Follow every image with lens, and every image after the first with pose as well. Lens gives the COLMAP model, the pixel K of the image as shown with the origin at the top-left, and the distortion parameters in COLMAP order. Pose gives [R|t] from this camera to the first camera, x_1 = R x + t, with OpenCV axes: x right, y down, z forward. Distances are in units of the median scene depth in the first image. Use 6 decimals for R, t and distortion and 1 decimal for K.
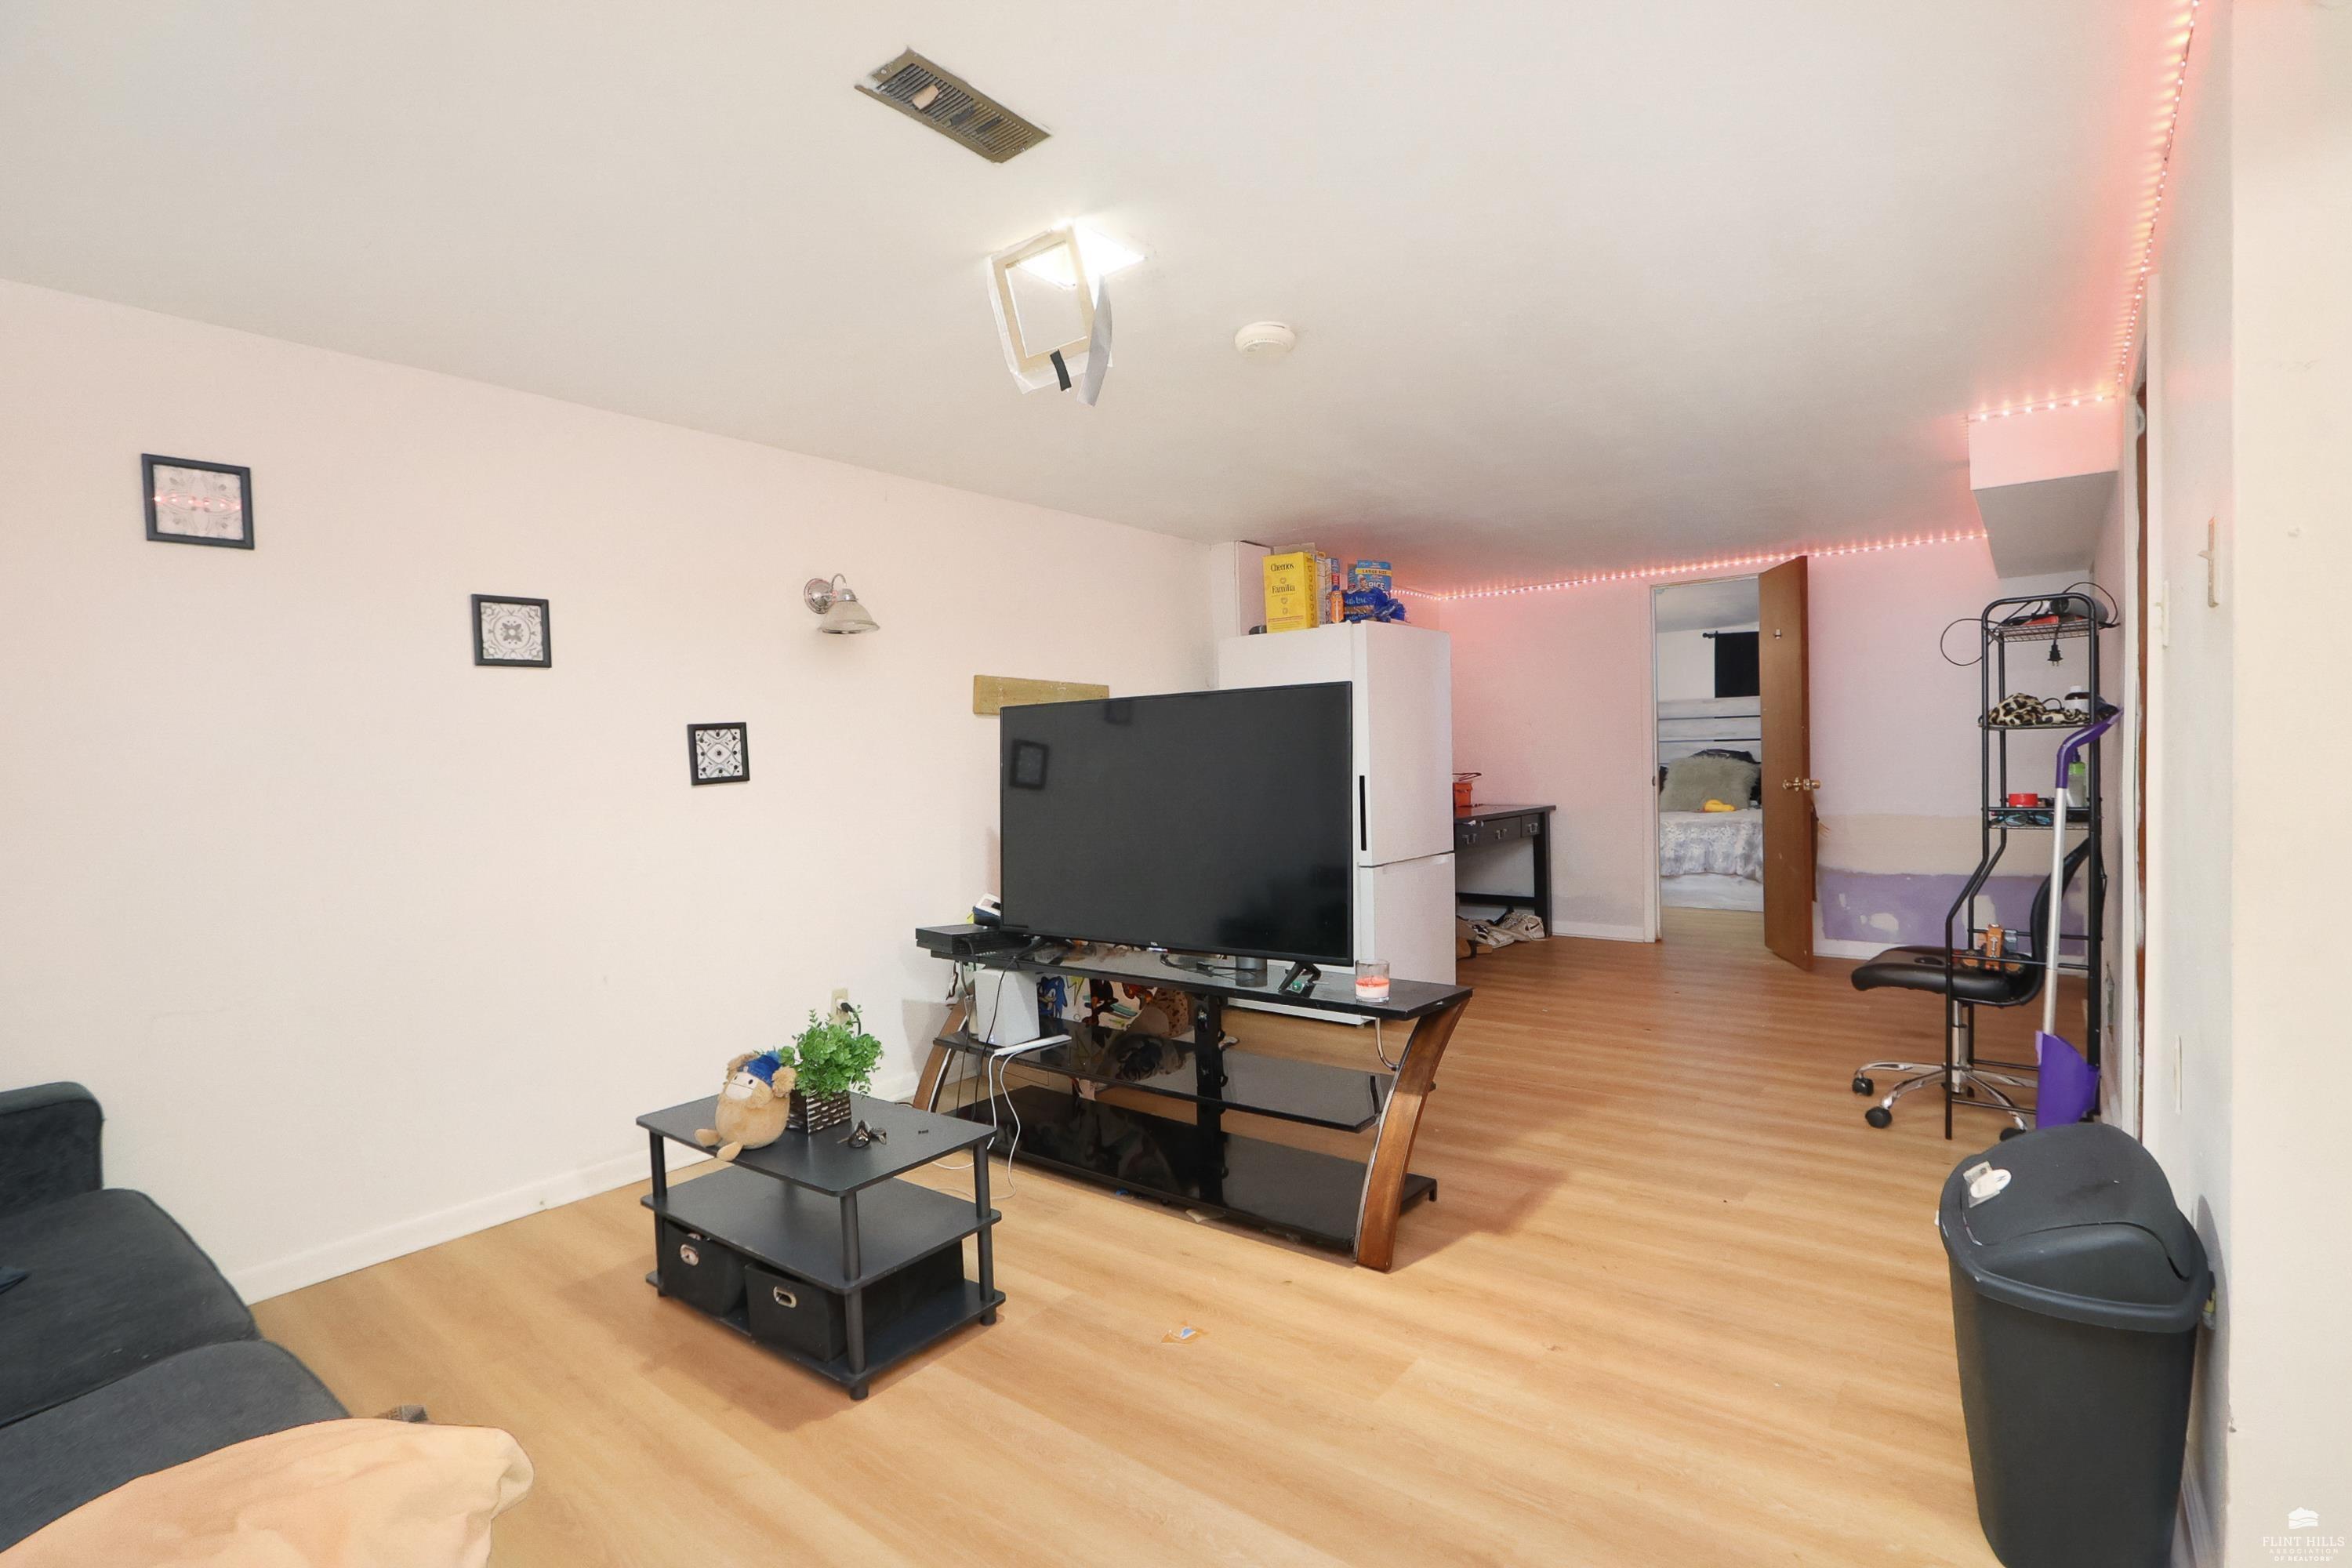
lens RADIAL K [[1091.0, 0, 1186.7], [0, 1091.0, 782.5], [0, 0, 1]] dist [-0.018373, -0.000047]
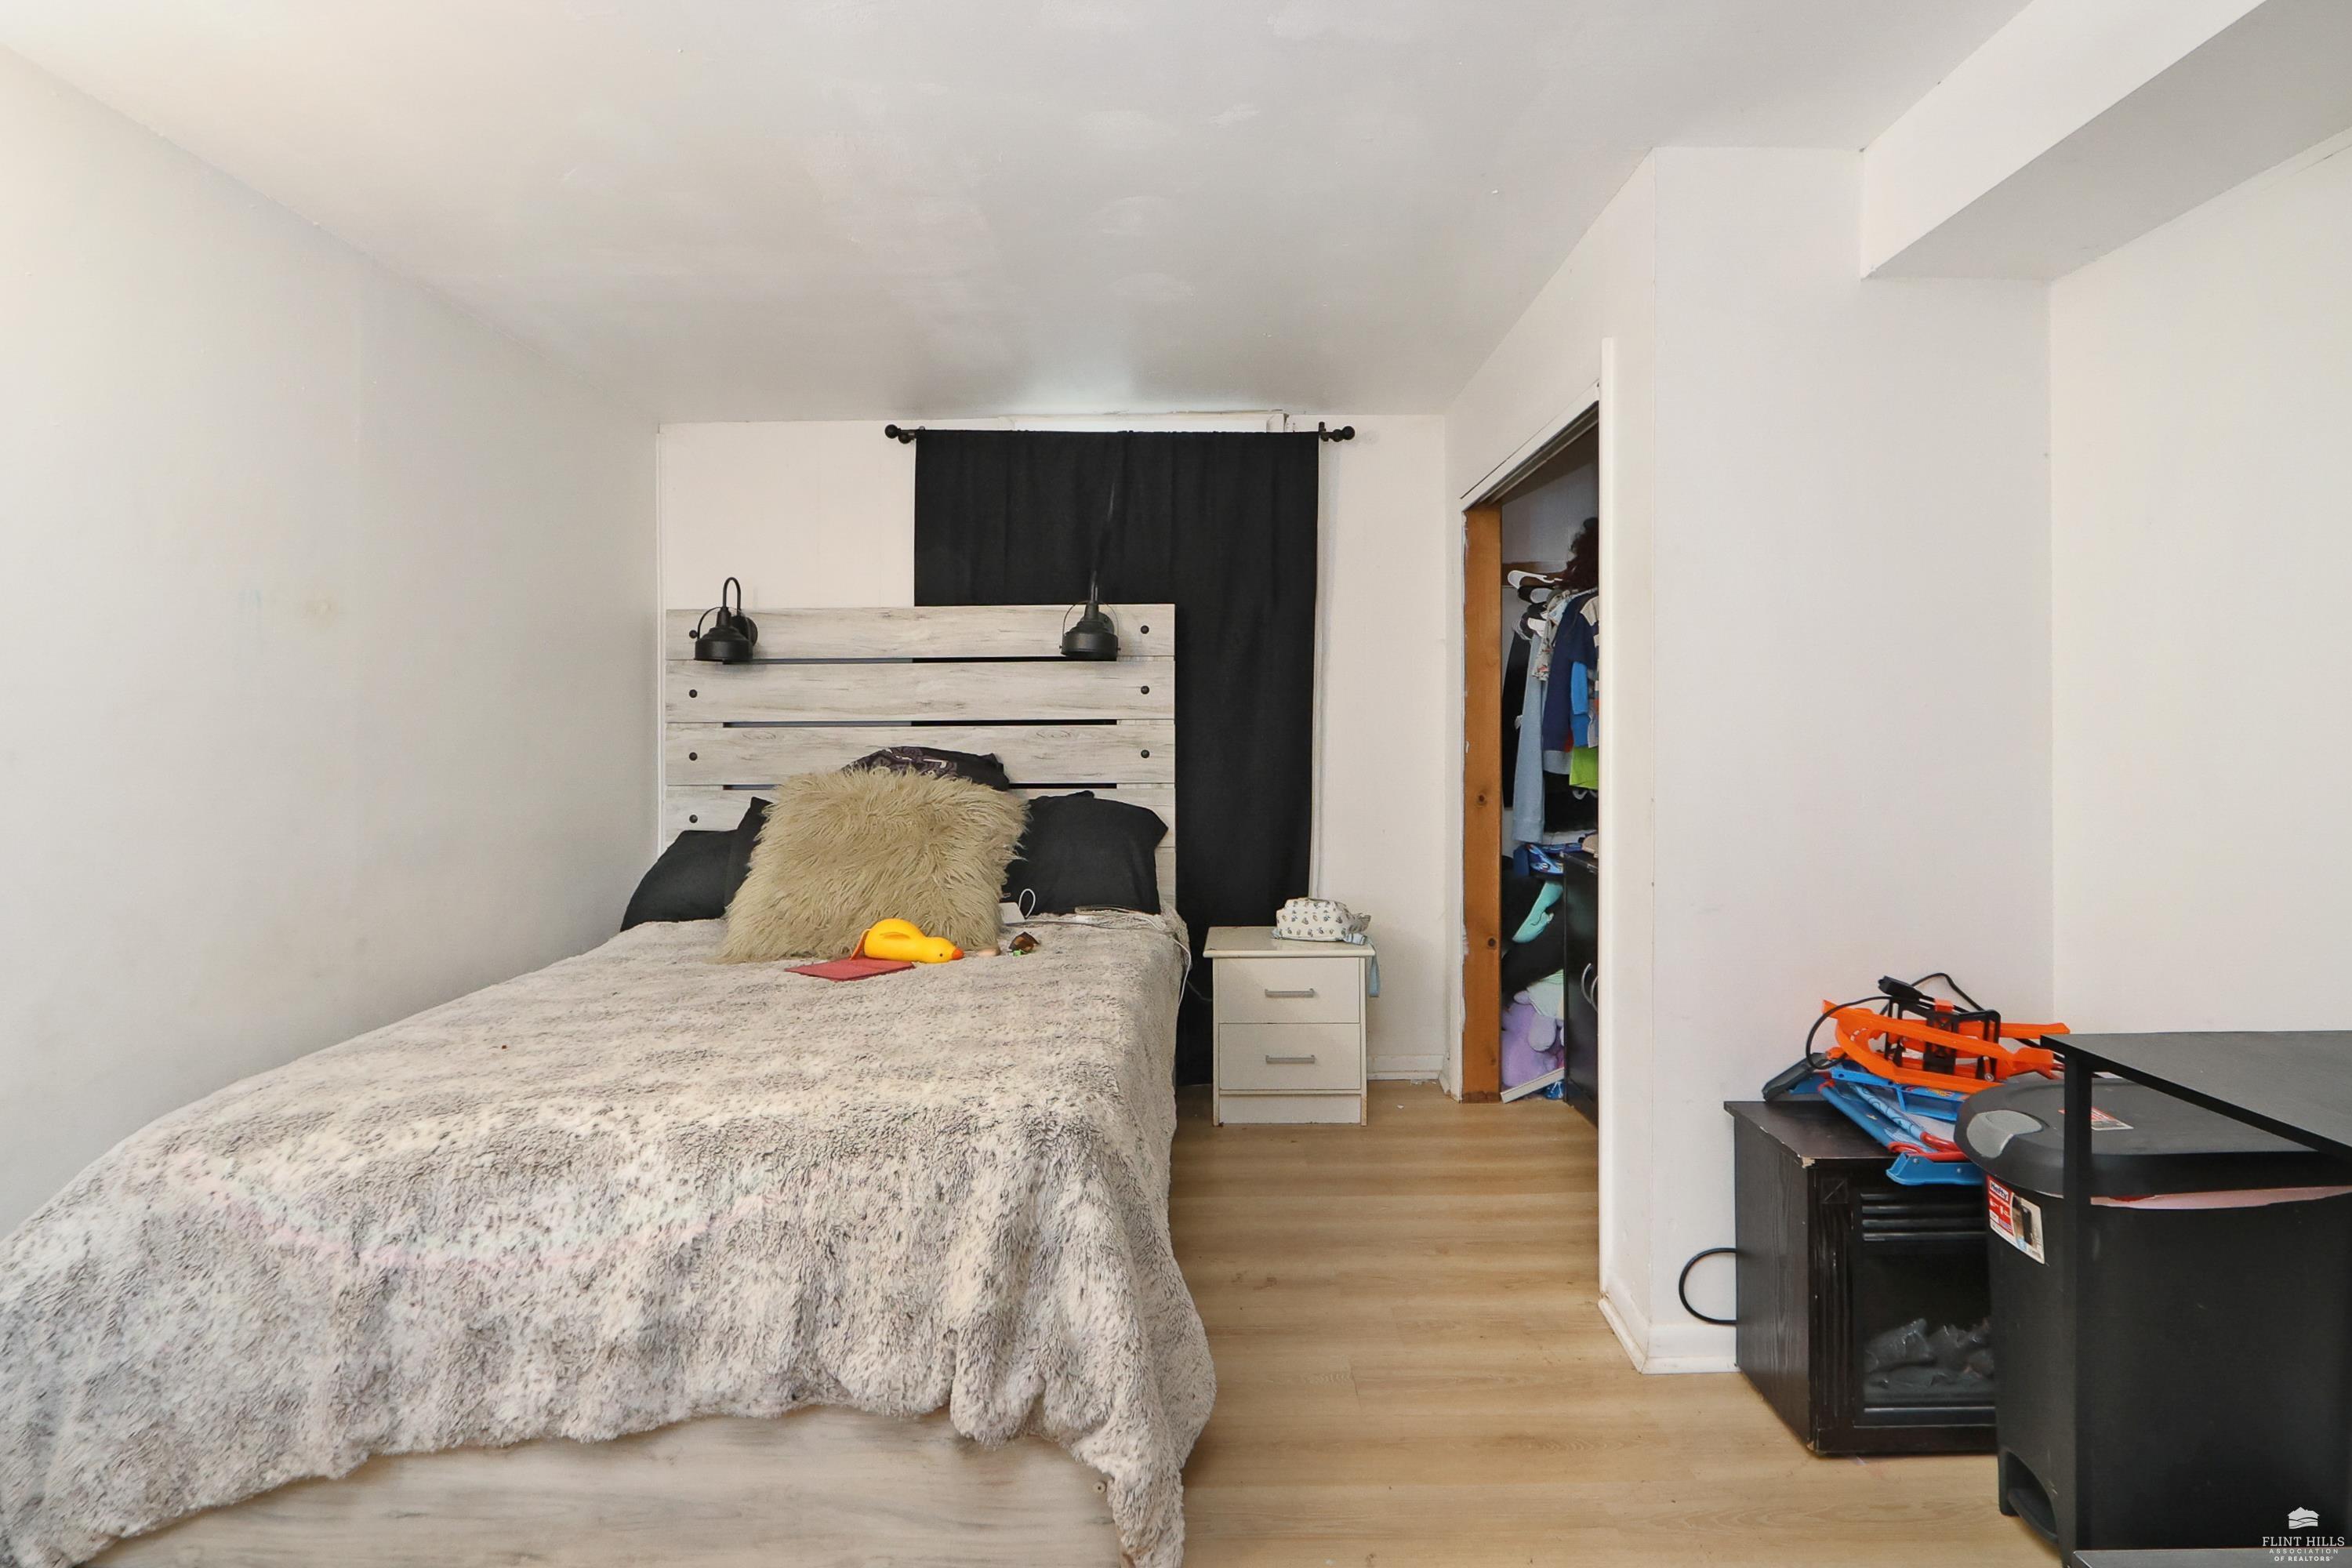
lens RADIAL K [[1091.0, 0, 1186.7], [0, 1091.0, 782.5], [0, 0, 1]] dist [-0.018373, -0.000047]
pose [[0.789946, 0.003121, 0.613169, 0.365374], [-0.008728, 0.999943, 0.006154, -0.024112], [-0.613114, -0.010213, 0.789928, 0.715237]]
